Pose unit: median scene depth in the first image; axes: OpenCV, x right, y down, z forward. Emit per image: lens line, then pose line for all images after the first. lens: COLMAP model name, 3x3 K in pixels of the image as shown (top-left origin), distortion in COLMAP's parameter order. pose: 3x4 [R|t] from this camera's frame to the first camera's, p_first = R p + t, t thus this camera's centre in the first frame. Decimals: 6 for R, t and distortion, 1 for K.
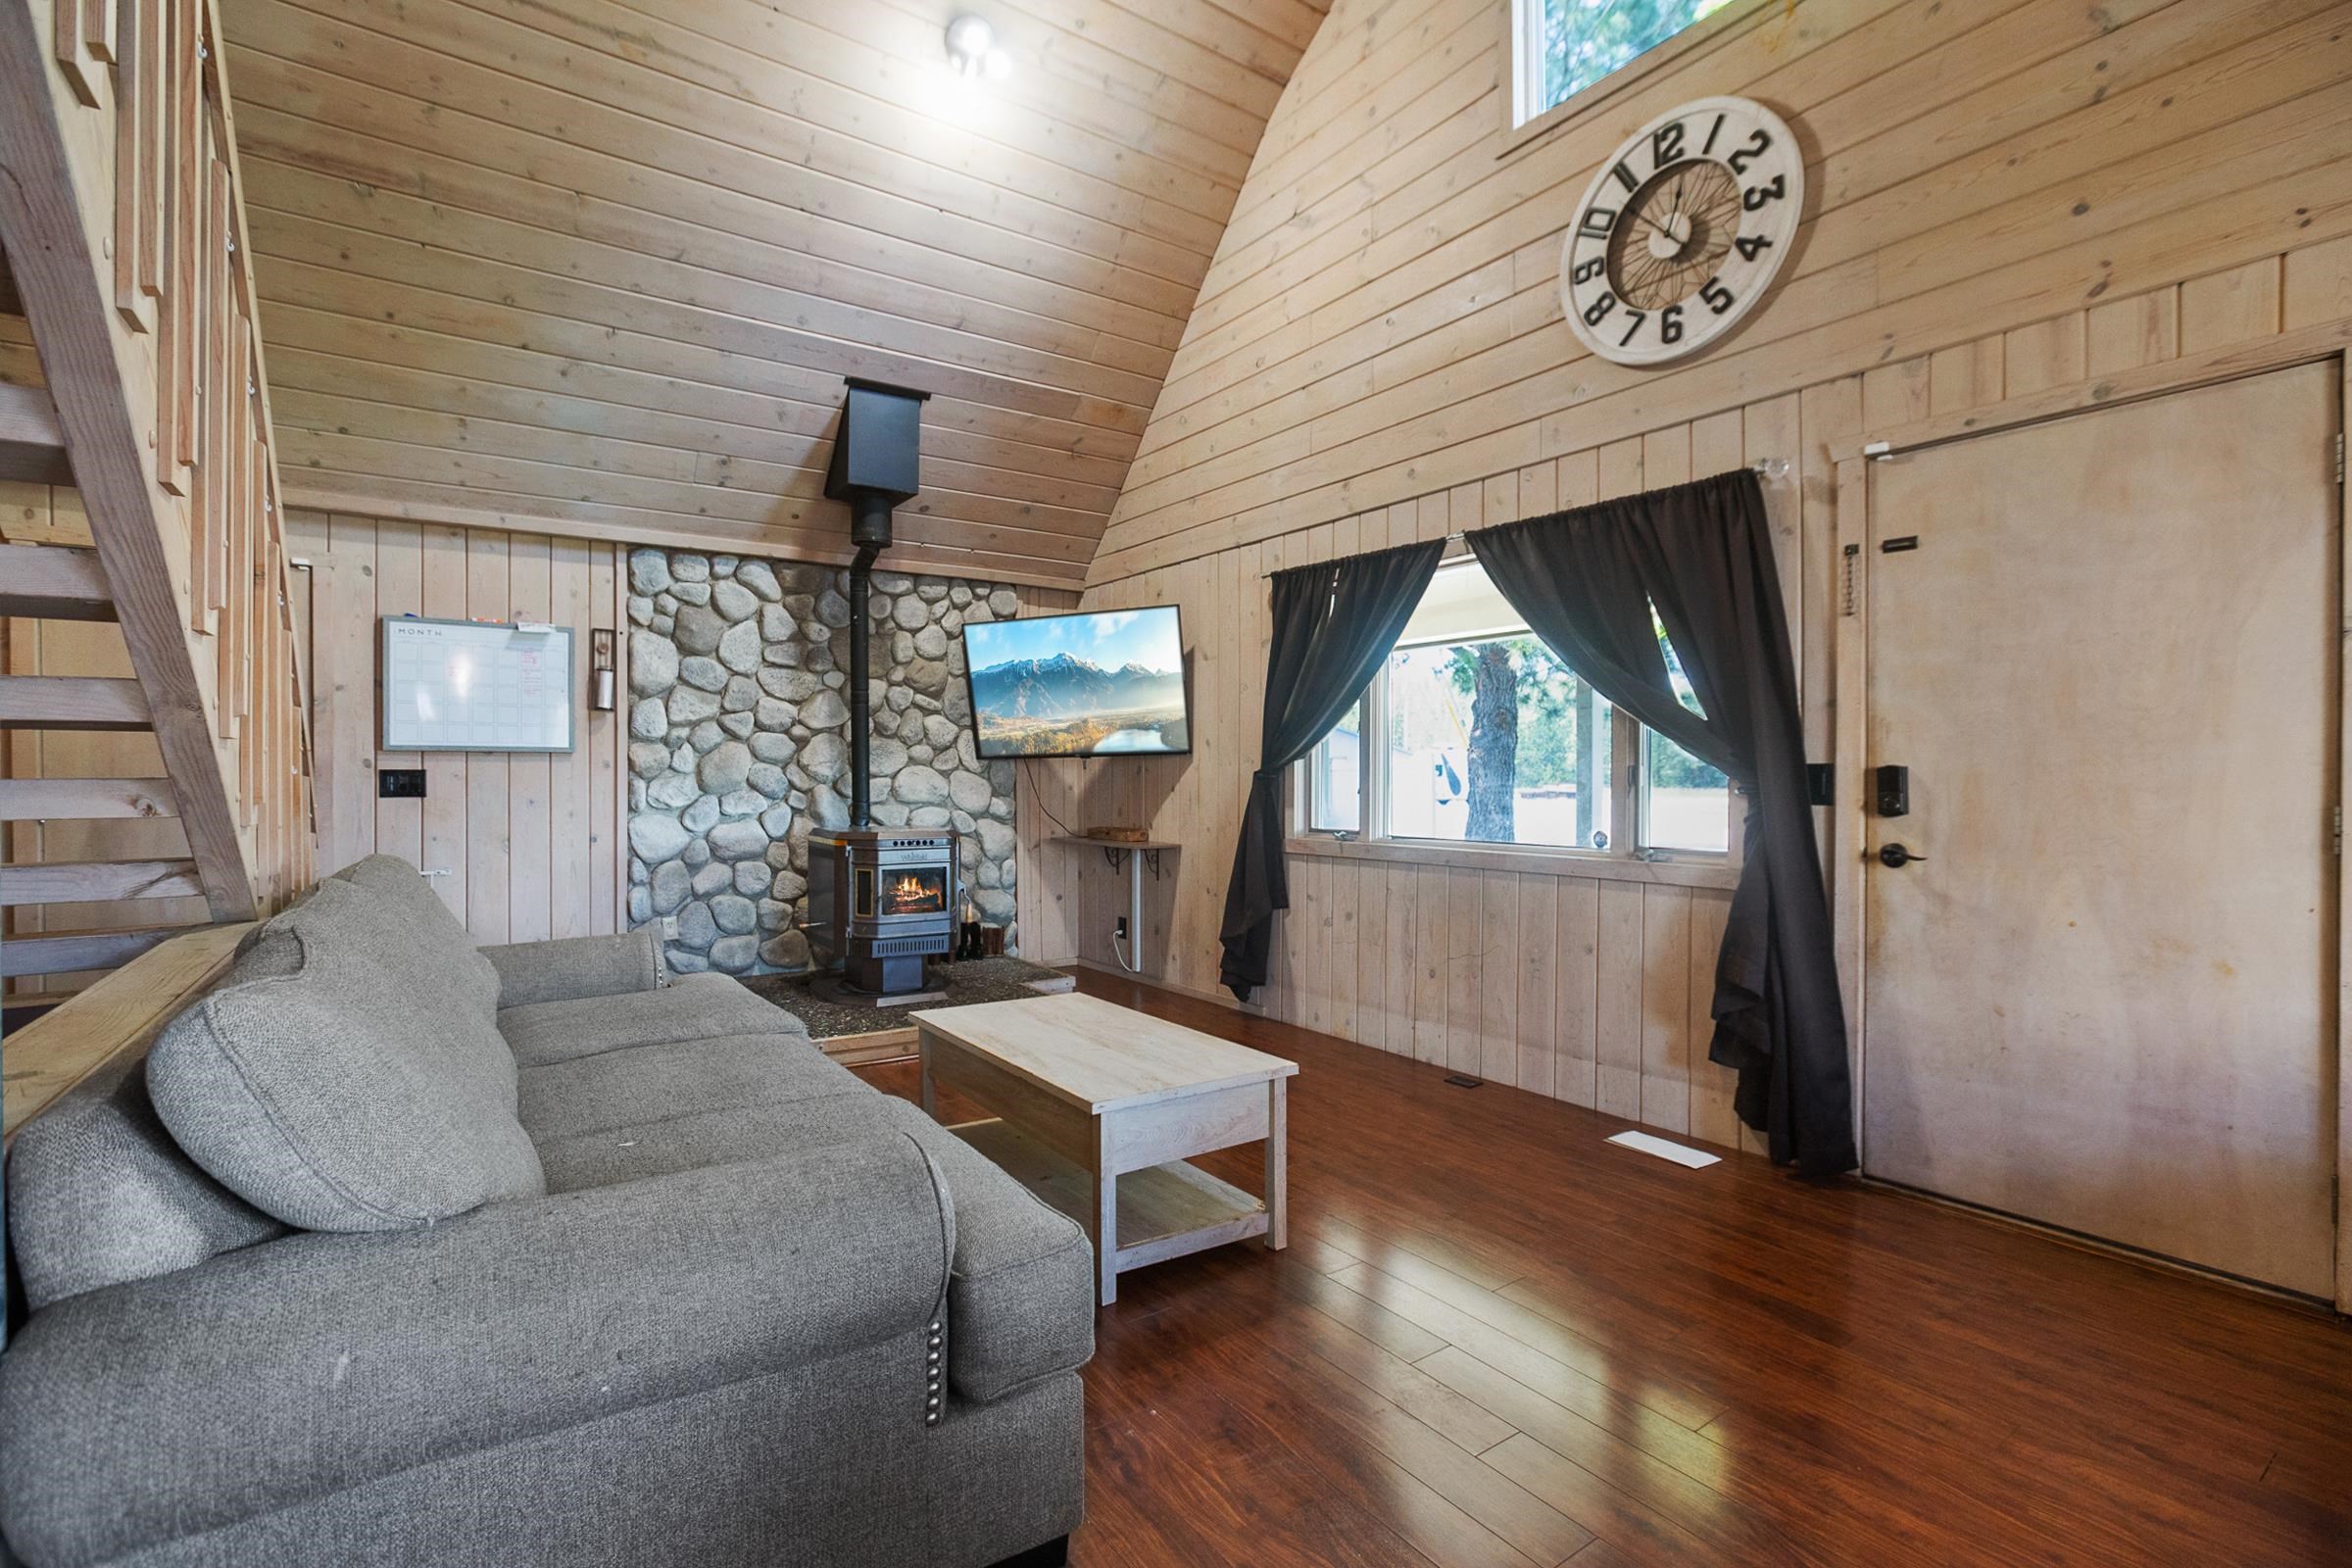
lens RADIAL K [[1074.5, 0, 1172.0], [0, 1074.5, 787.9], [0, 0, 1]] dist [-0.003157, 0.000119]
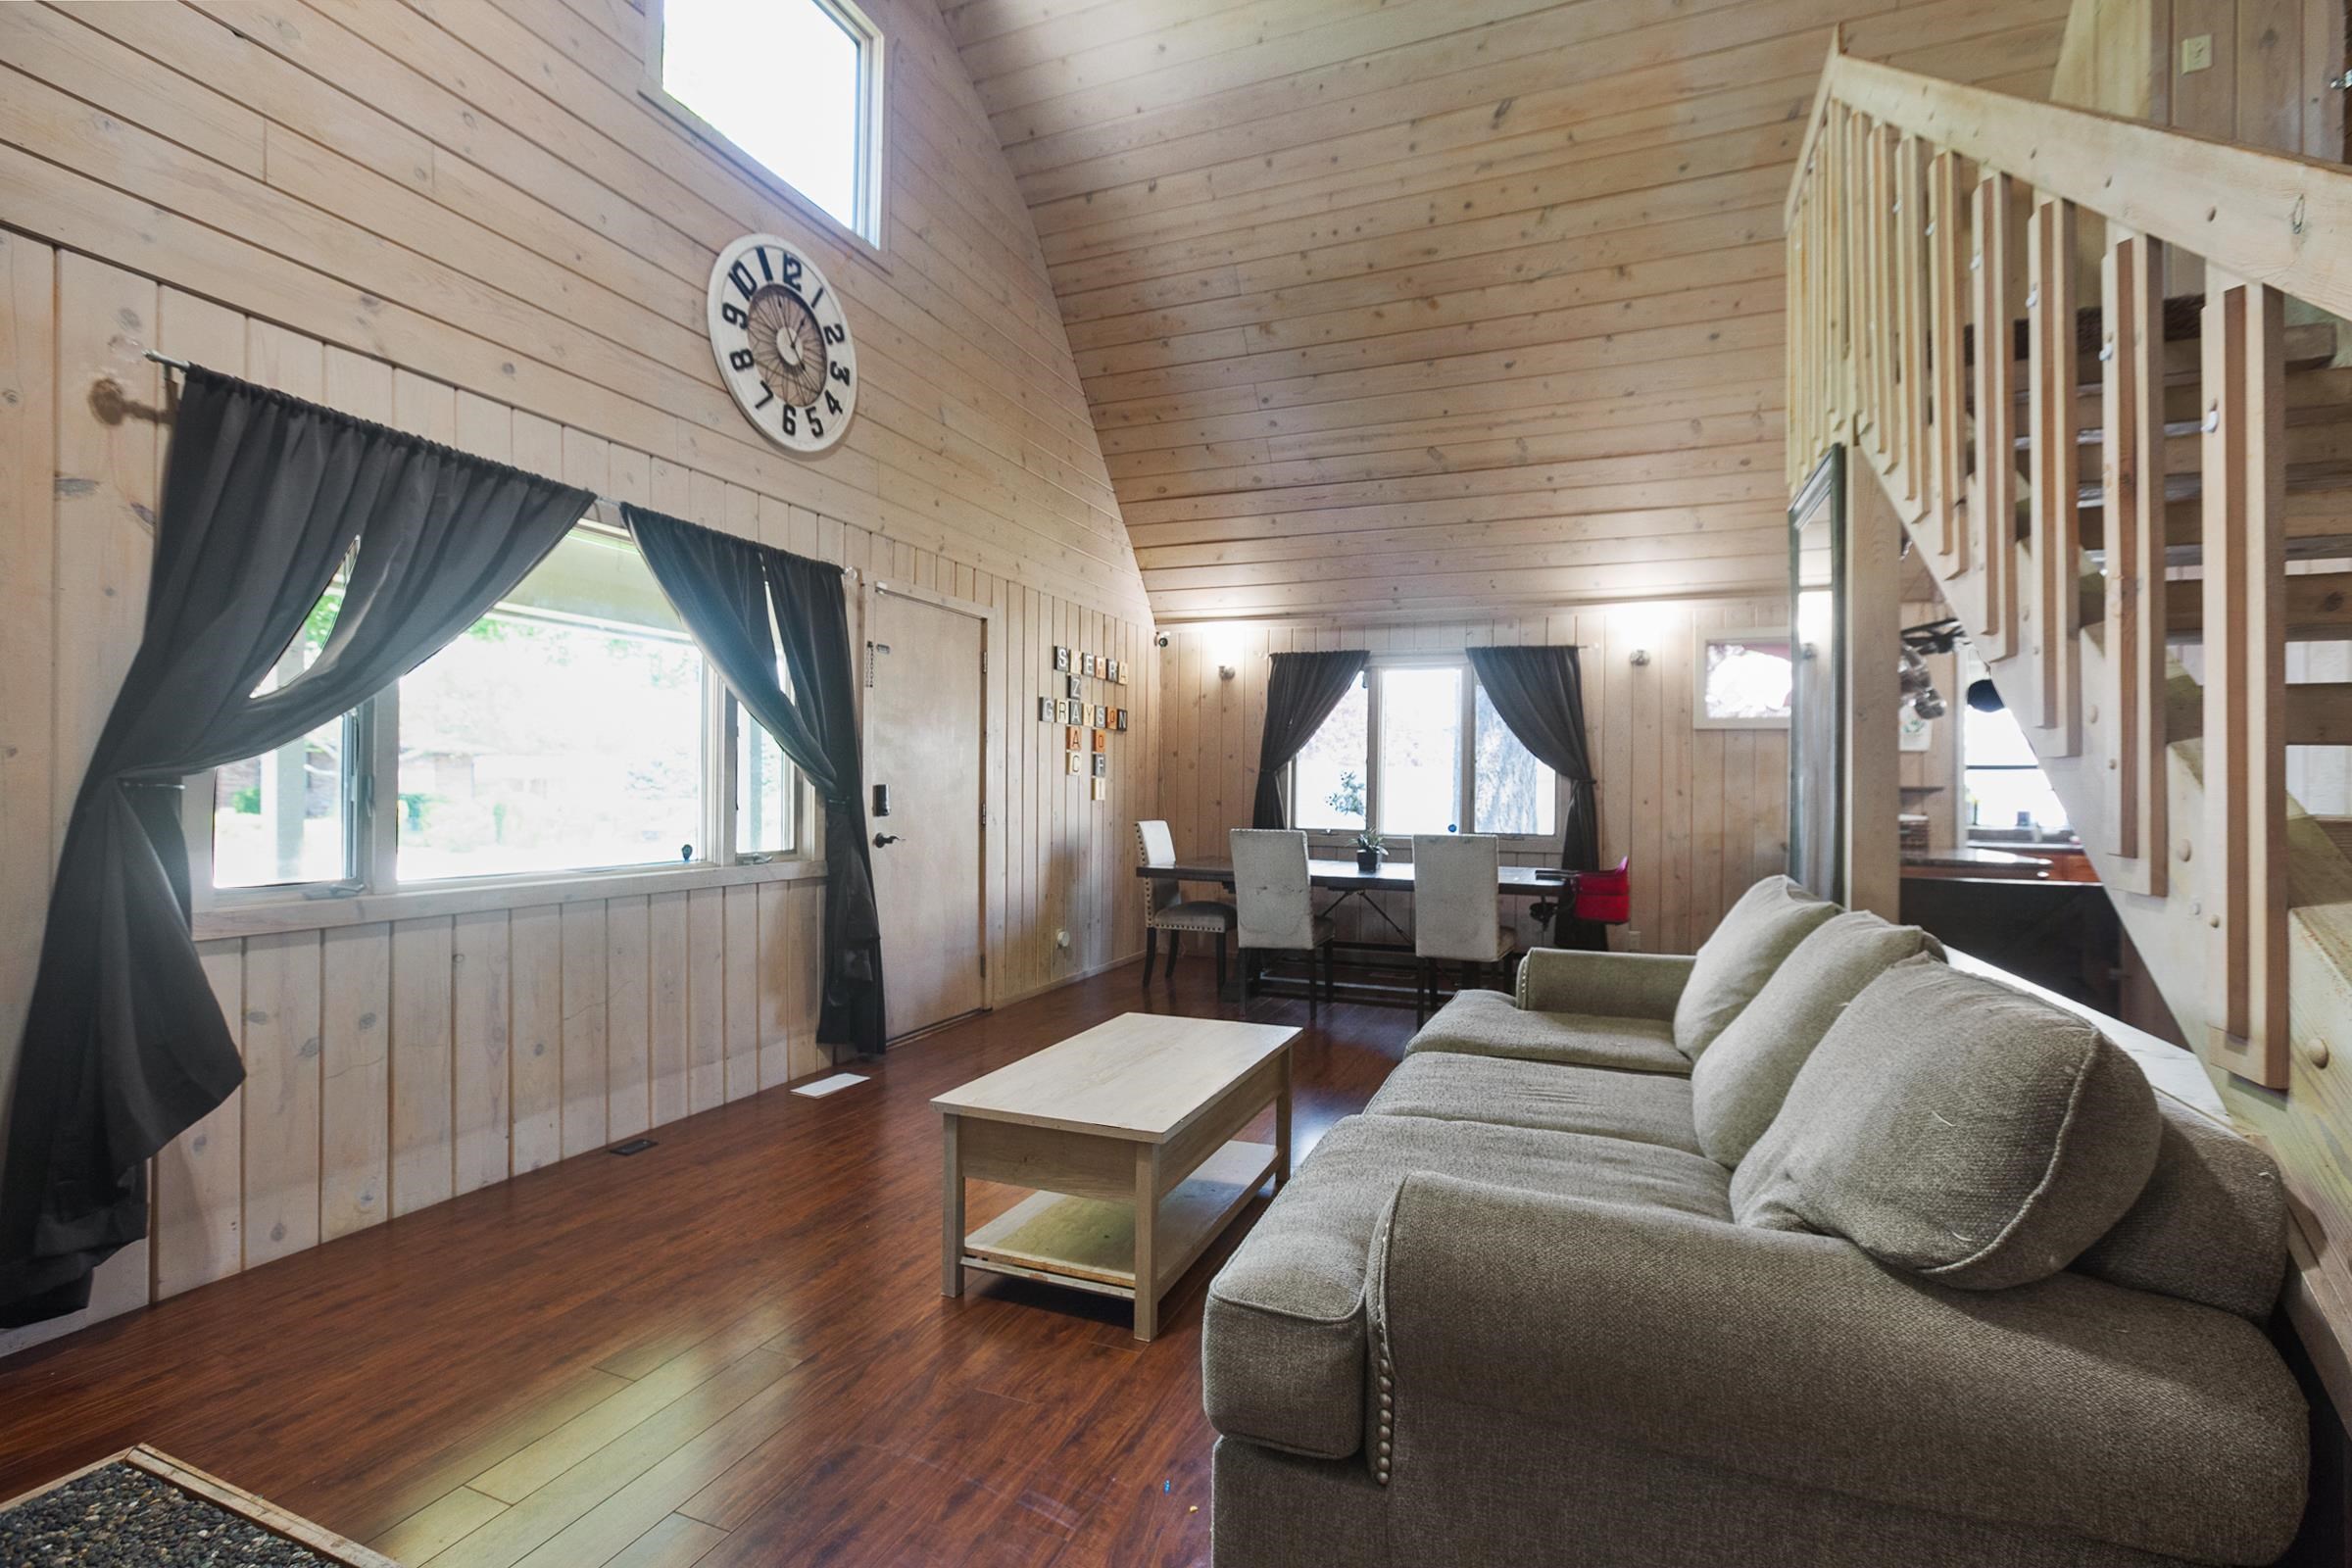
lens RADIAL K [[1074.5, 0, 1178.0], [0, 1074.5, 780.0], [0, 0, 1]] dist [-0.003157, 0.000119]
pose [[-0.546167, -0.001961, 0.837674, -0.783260], [-0.006133, 0.999980, -0.001658, -0.022800], [-0.837654, -0.006043, -0.546168, 1.270051]]
